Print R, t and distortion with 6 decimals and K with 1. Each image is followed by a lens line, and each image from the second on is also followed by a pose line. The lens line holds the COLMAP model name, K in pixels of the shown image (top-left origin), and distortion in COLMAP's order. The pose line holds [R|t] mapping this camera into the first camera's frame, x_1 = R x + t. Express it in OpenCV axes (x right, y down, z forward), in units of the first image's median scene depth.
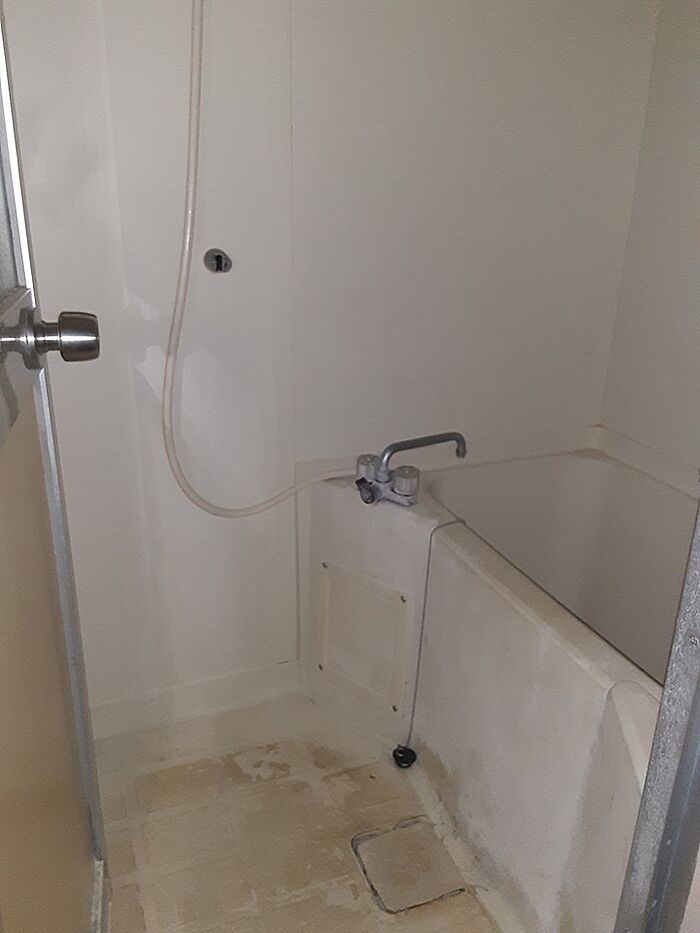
lens RADIAL K [[764.7, 0, 344.9], [0, 764.7, 461.5], [0, 0, 1]] dist [0.146497, -0.258214]
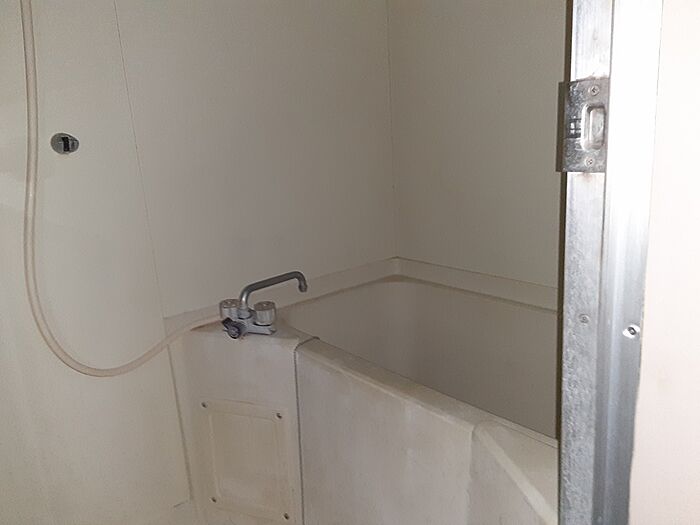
lens RADIAL K [[573.7, 0, 339.8], [0, 573.7, 267.1], [0, 0, 1]] dist [0.146497, -0.258214]
pose [[0.950581, -0.155278, 0.268858, -0.037794], [0.189792, 0.975934, -0.107385, 0.071690], [-0.245713, 0.153106, 0.957175, 0.110747]]
